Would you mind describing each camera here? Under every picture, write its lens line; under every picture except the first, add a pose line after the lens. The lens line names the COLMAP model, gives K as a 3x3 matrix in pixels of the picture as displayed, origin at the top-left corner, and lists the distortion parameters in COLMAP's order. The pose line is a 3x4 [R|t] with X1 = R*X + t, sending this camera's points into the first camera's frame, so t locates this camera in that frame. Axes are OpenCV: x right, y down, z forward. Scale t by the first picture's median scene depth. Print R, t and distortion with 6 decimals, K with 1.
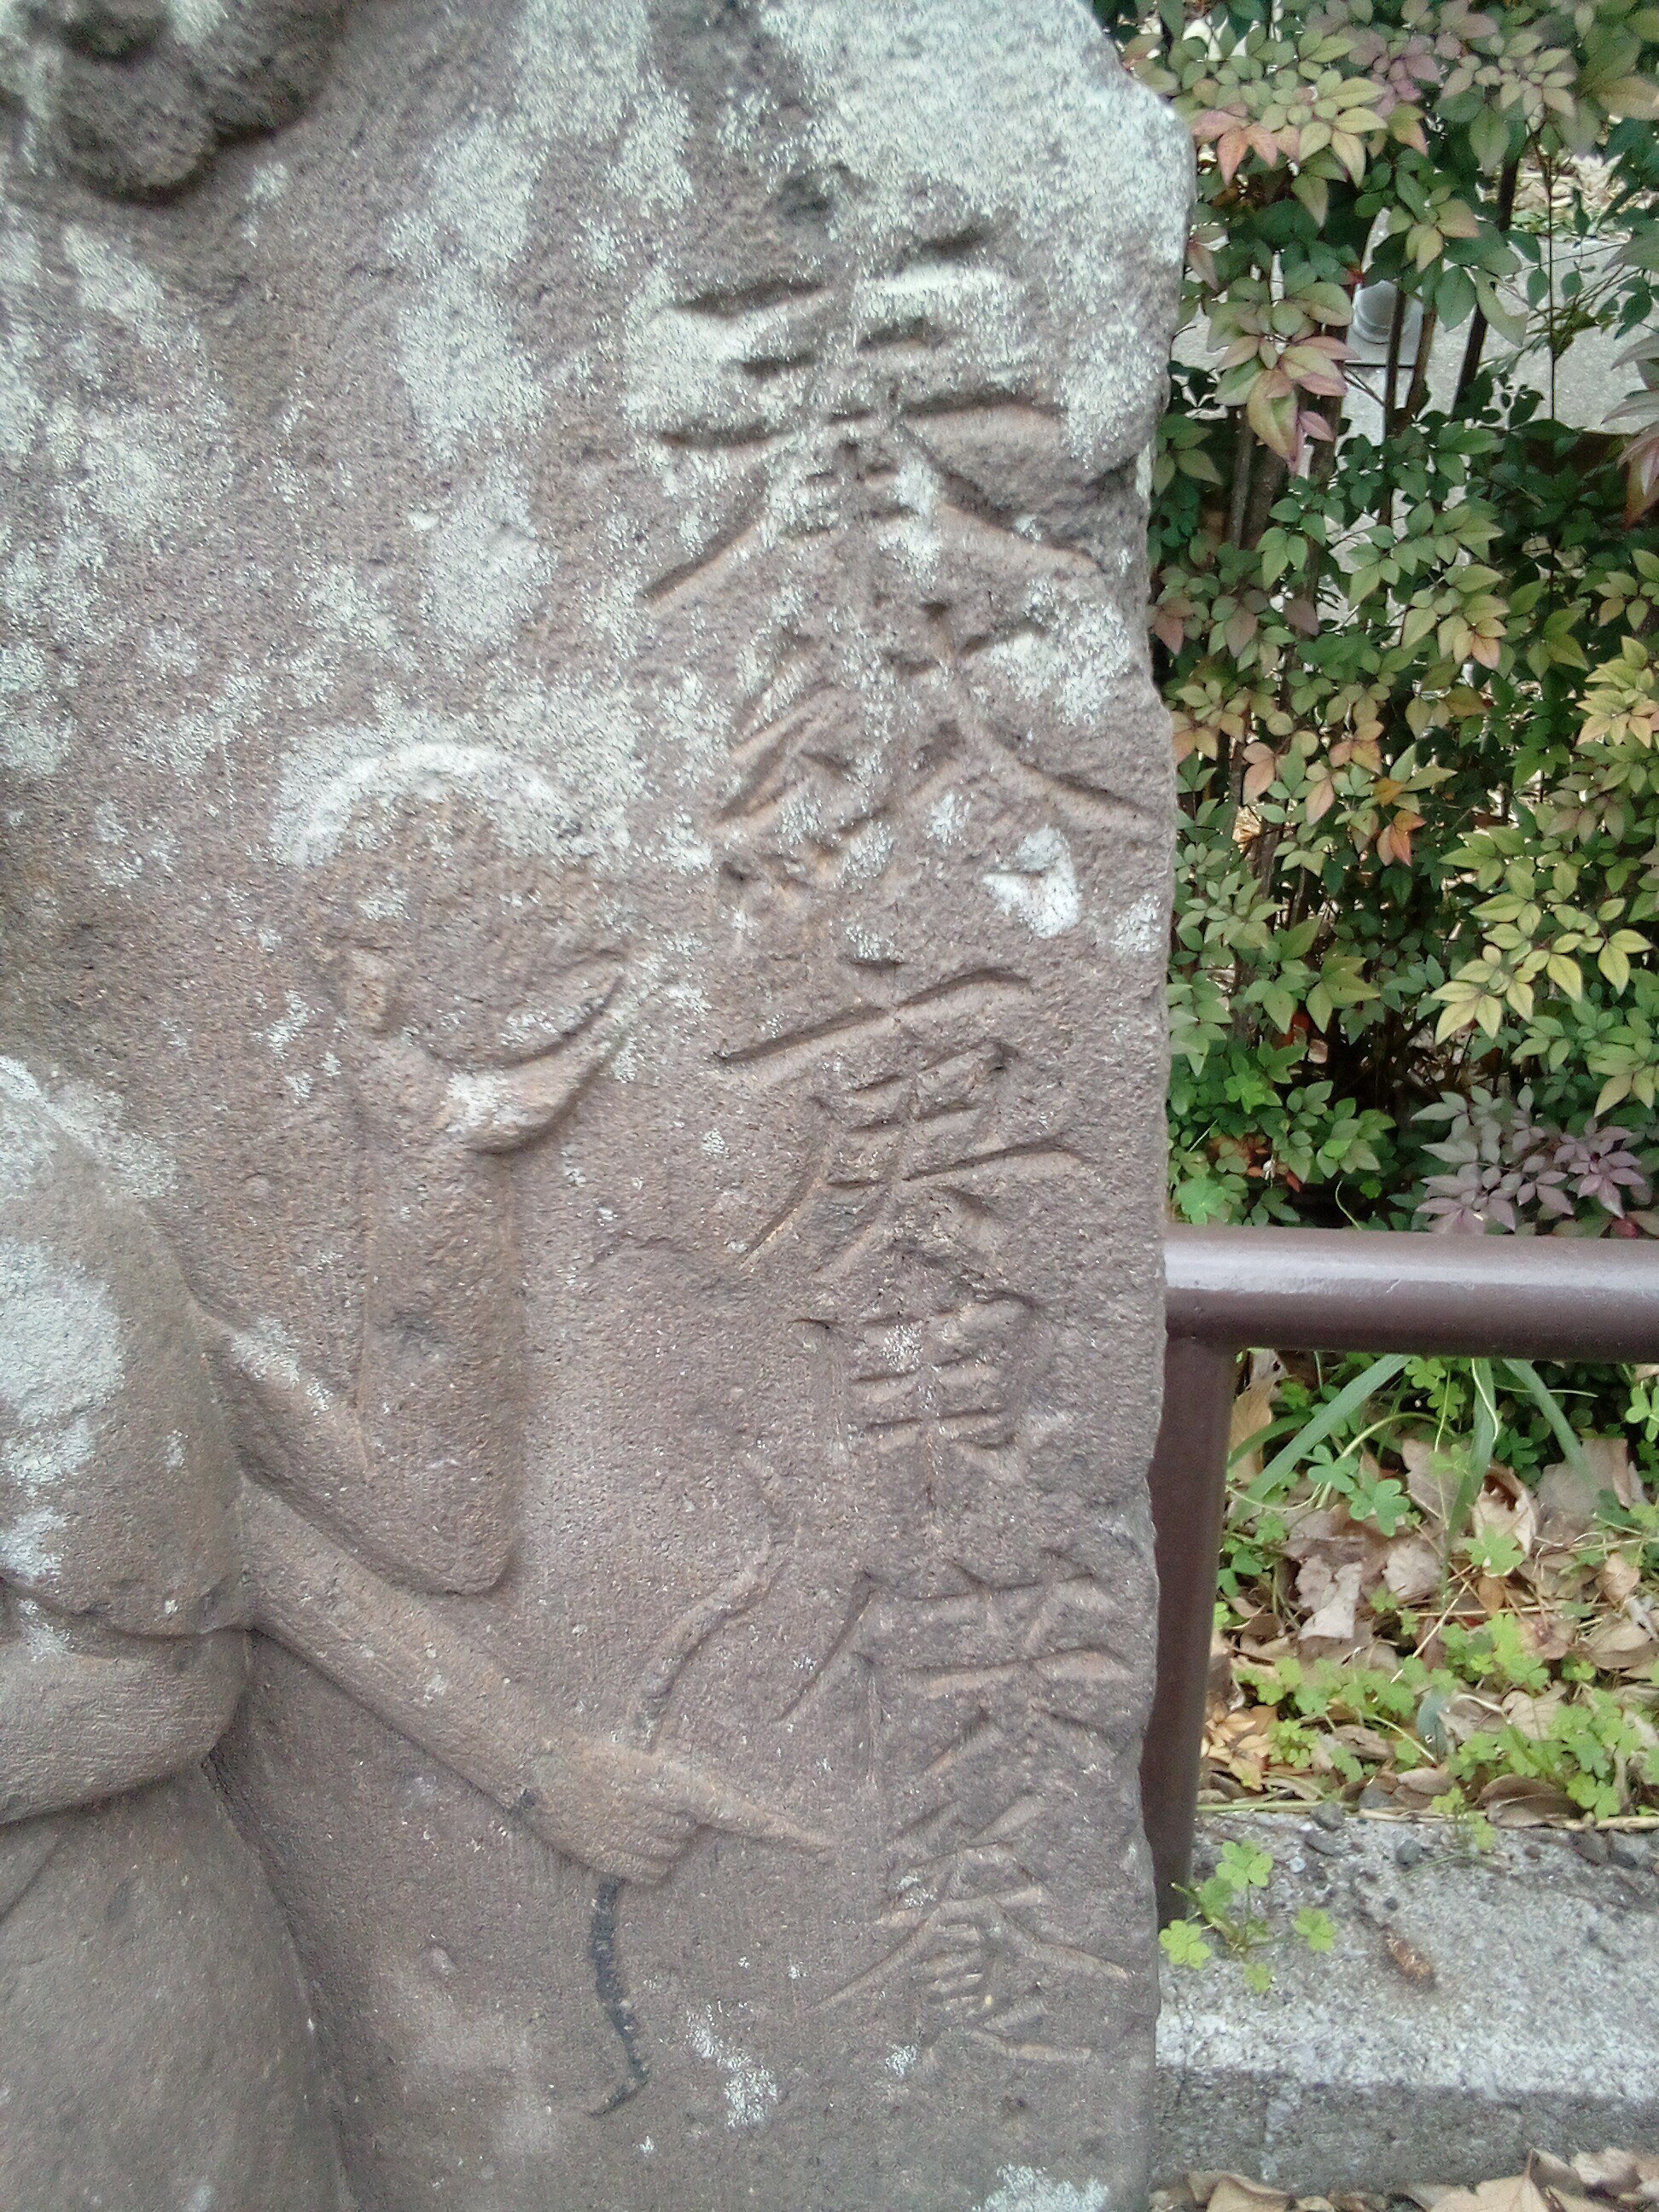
lens RADIAL K [[1861.6, 0, 841.0], [0, 1861.6, 1105.3], [0, 0, 1]] dist [0.085175, -0.134583]
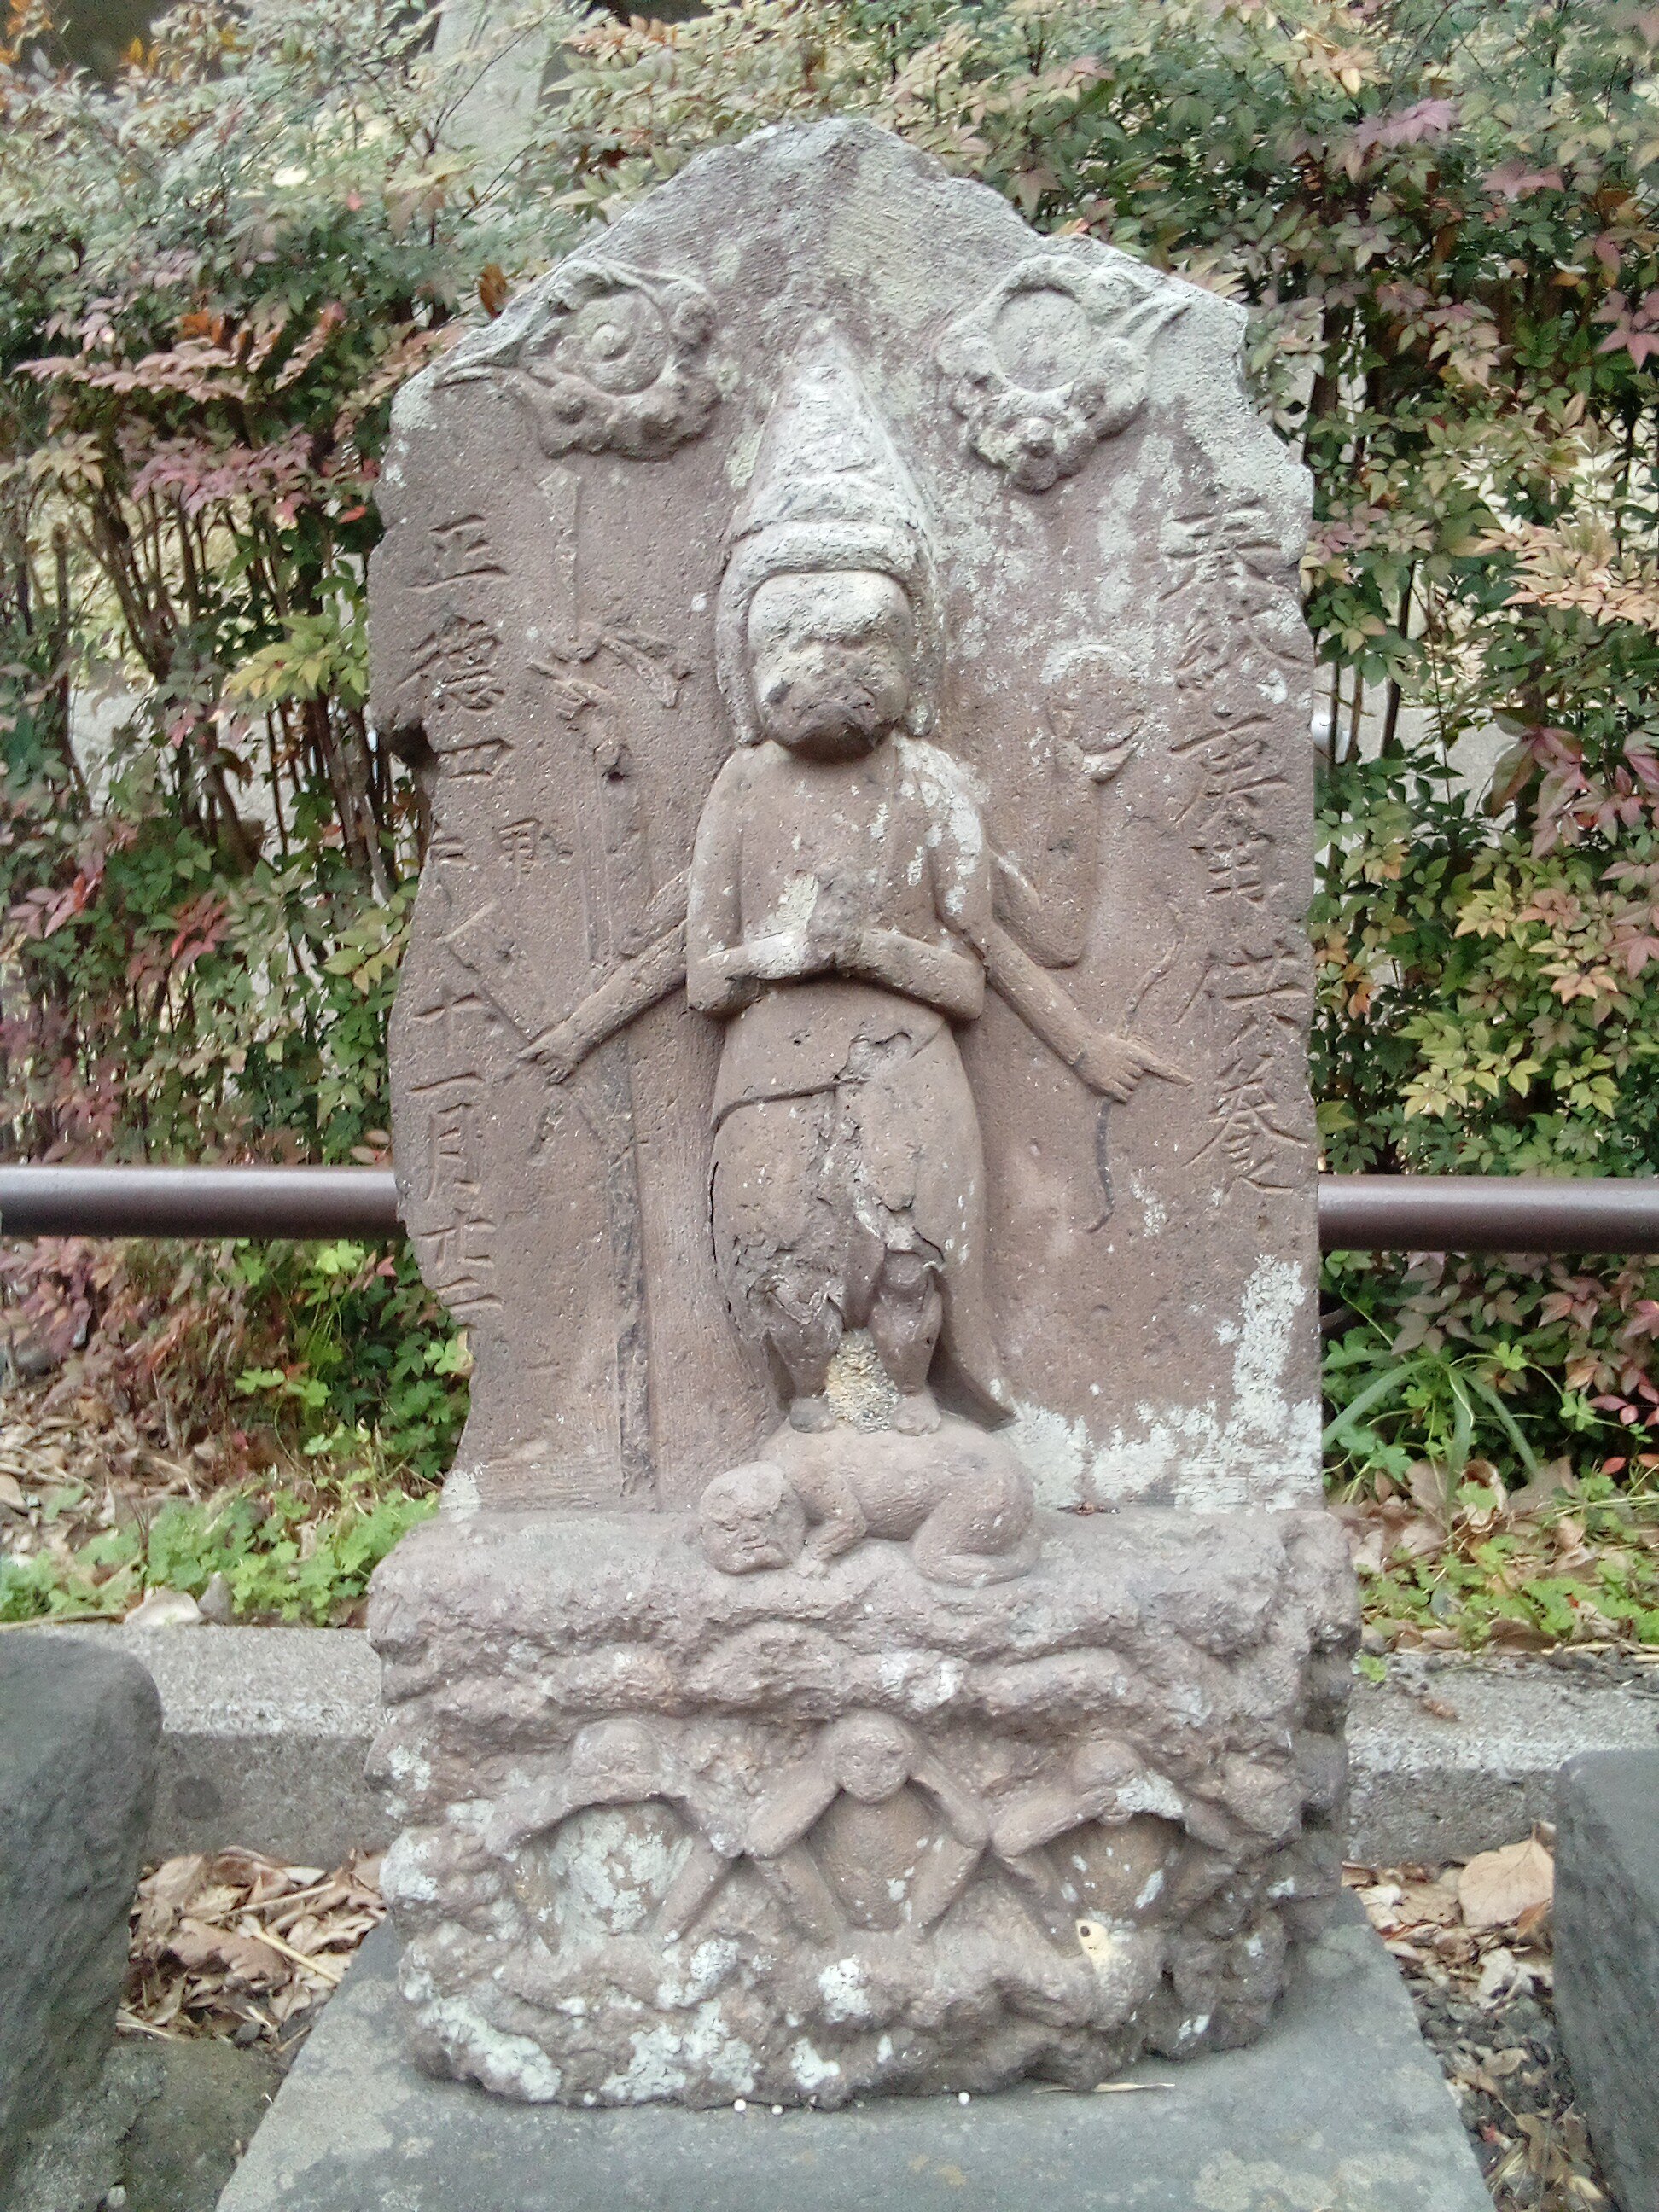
lens RADIAL K [[1861.6, 0, 841.0], [0, 1861.6, 1105.3], [0, 0, 1]] dist [0.085175, -0.134583]
pose [[0.999824, -0.002865, 0.018528, -0.695042], [0.007434, 0.967826, -0.251510, 1.370978], [-0.017211, 0.251603, 0.967677, -1.928144]]
